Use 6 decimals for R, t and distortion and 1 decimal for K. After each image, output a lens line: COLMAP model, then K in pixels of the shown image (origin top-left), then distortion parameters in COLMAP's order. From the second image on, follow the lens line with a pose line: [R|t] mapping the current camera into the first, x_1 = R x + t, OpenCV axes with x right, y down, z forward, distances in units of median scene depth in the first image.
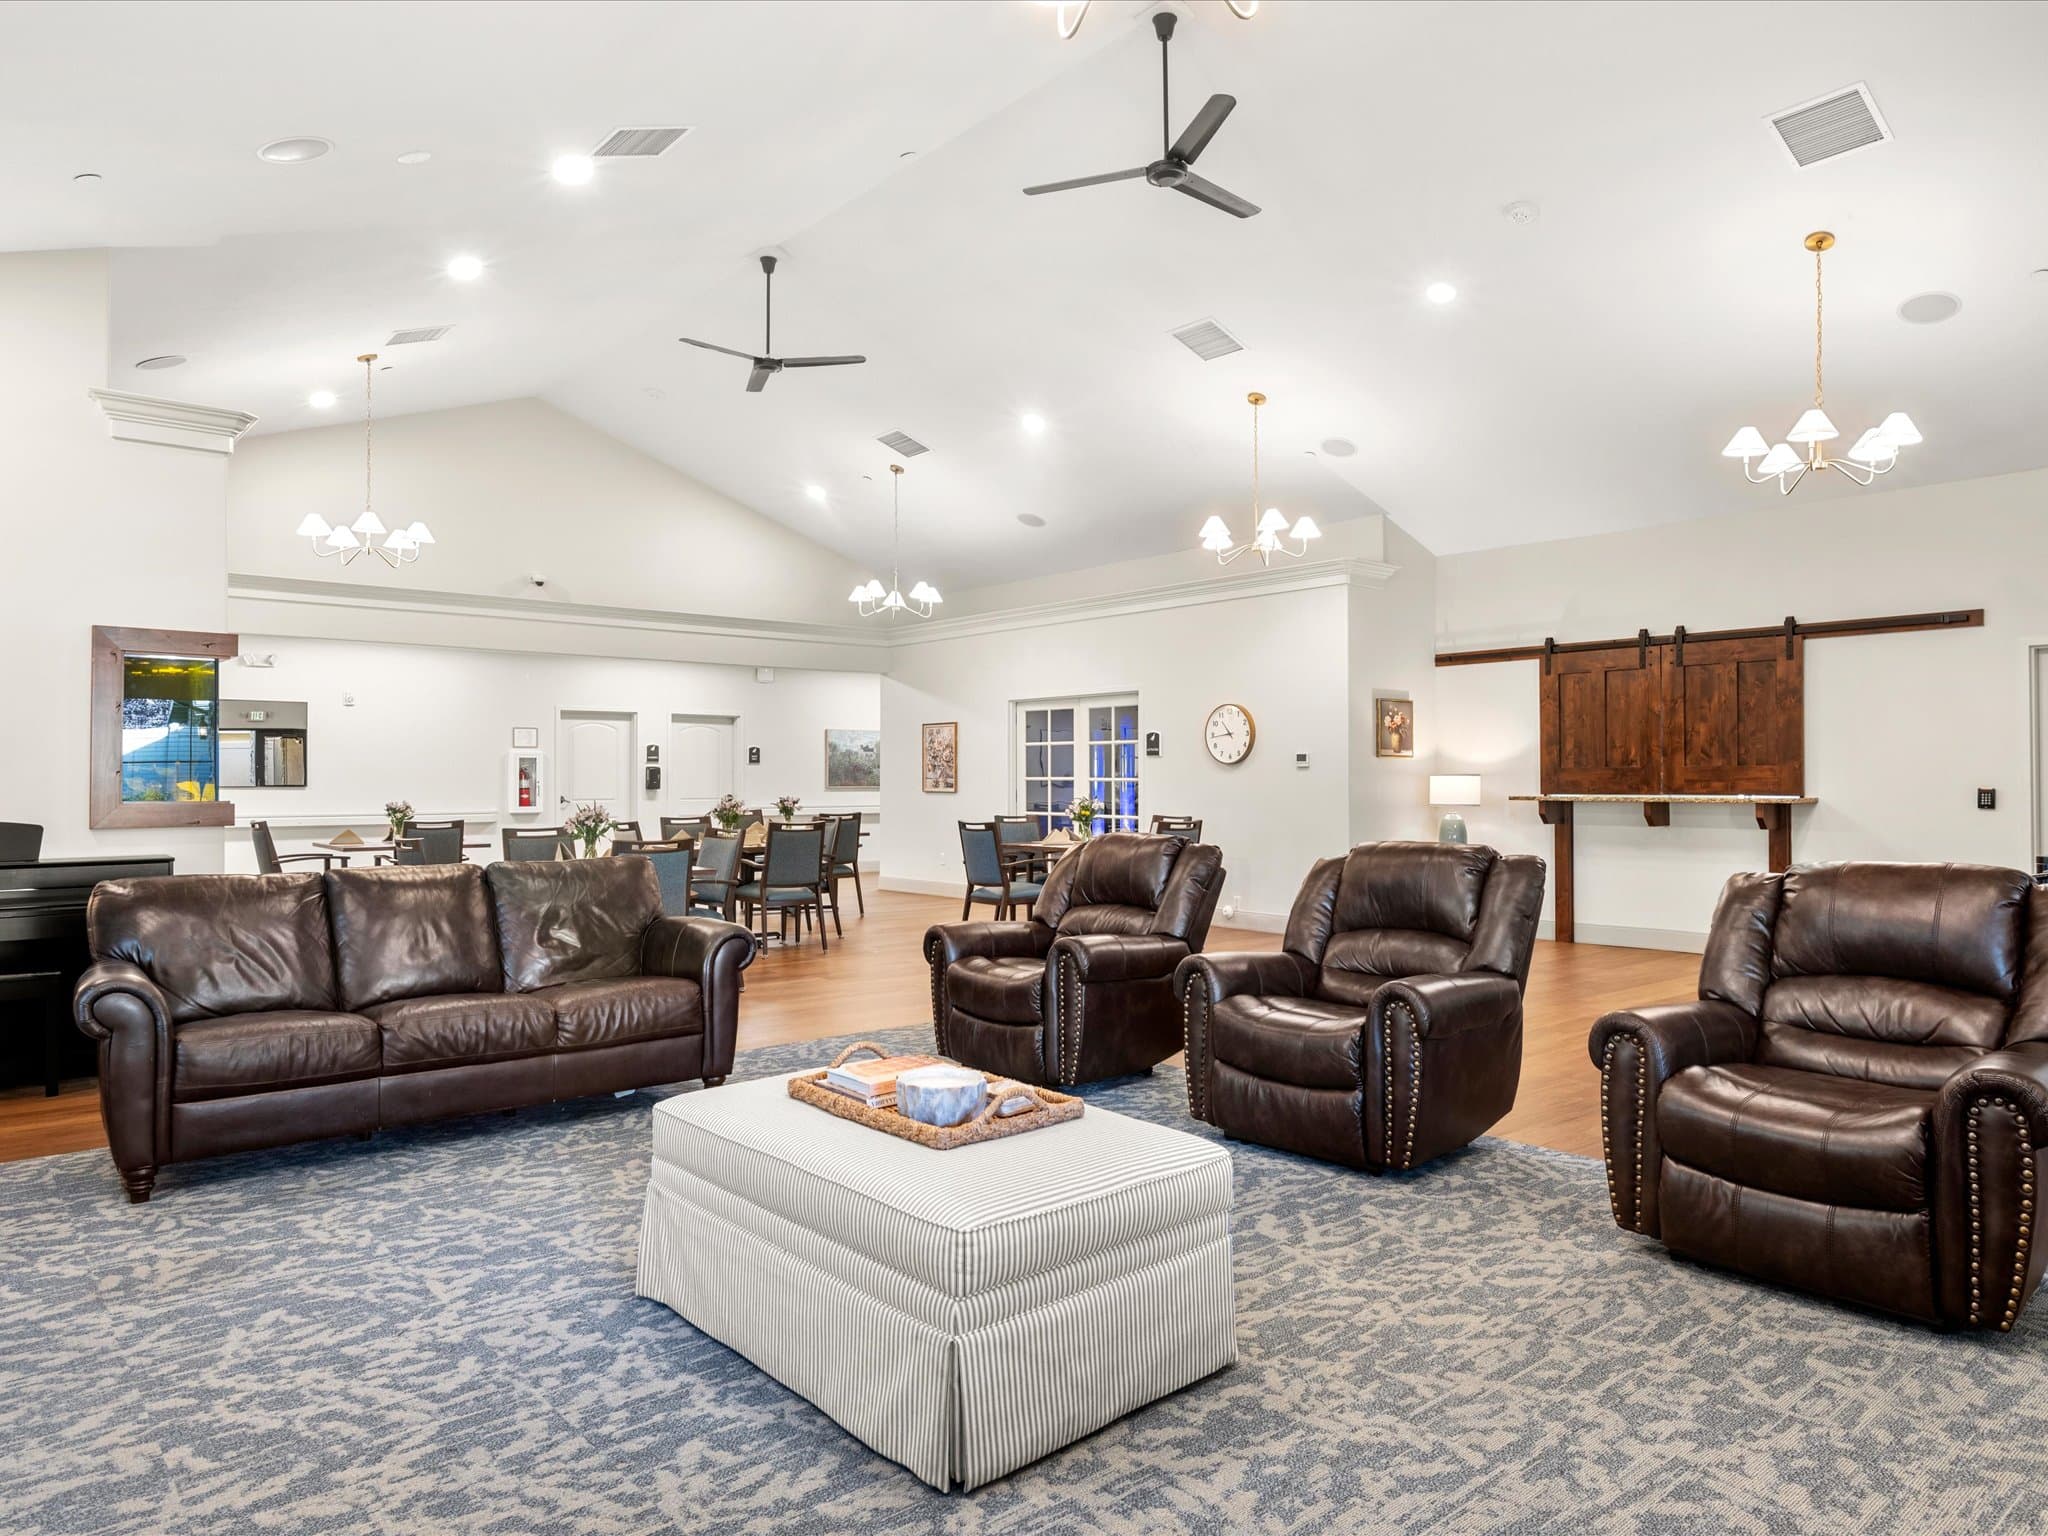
lens RADIAL K [[1314.5, 0, 1019.4], [0, 1314.5, 757.2], [0, 0, 1]] dist [-0.025826, 0.025659]
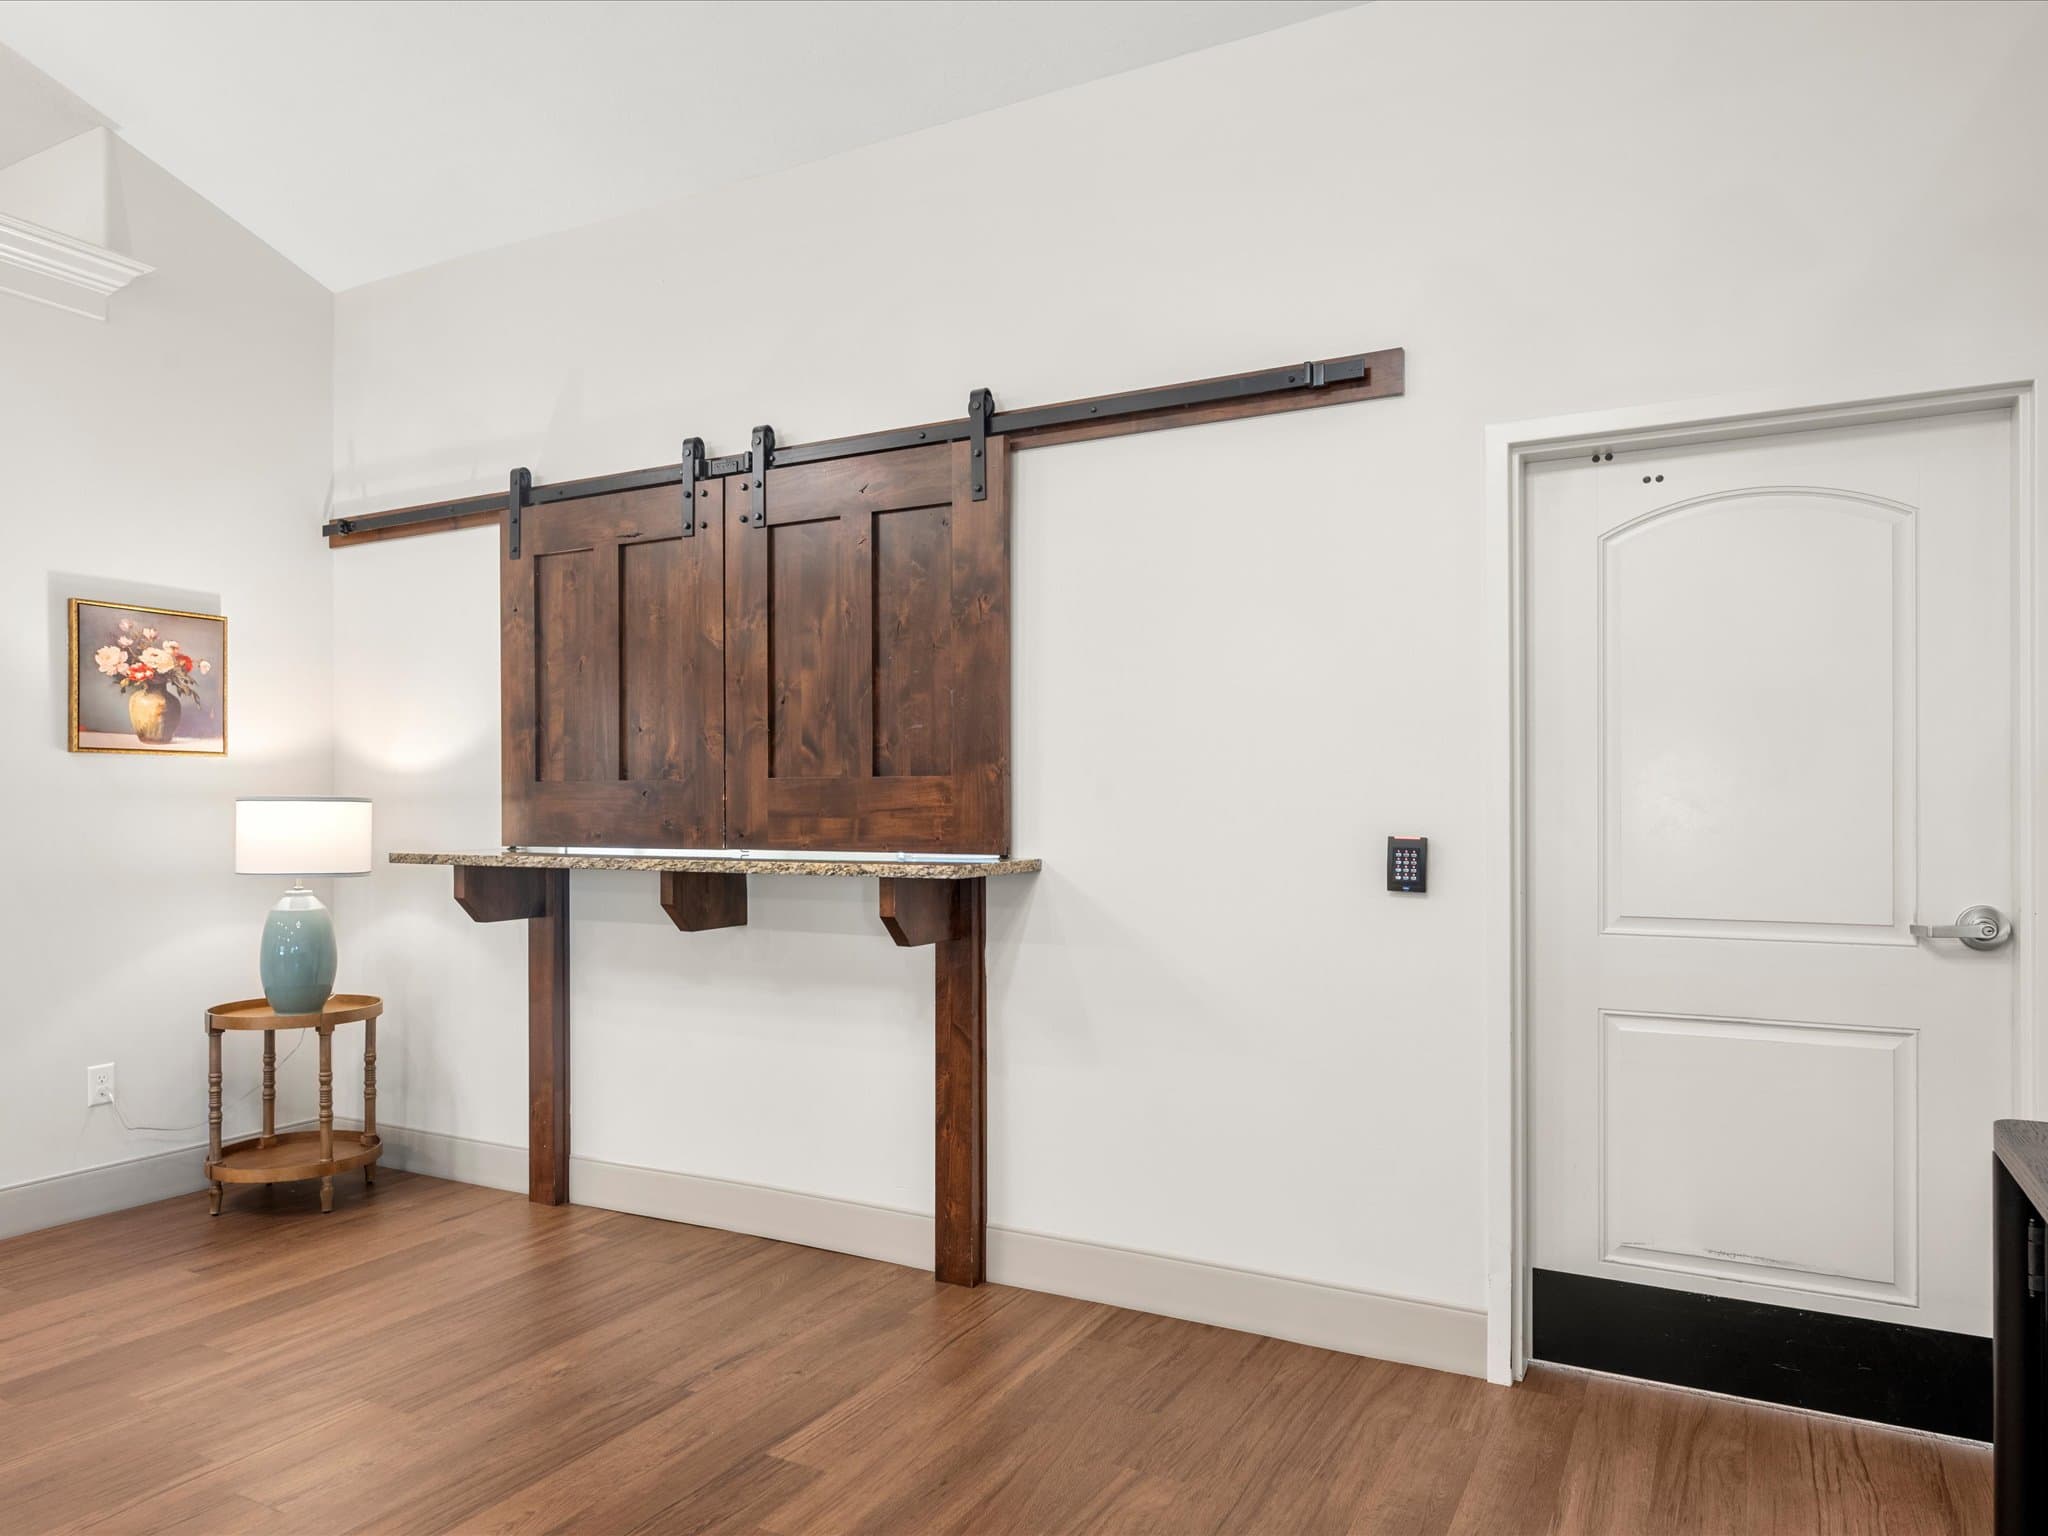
lens RADIAL K [[1314.5, 0, 1027.5], [0, 1314.5, 787.1], [0, 0, 1]] dist [-0.025826, 0.025659]
pose [[0.934988, 0.008606, 0.354575, 0.434581], [-0.008503, 0.999962, -0.001847, 0.009449], [-0.354577, -0.001288, 0.935026, 0.591100]]
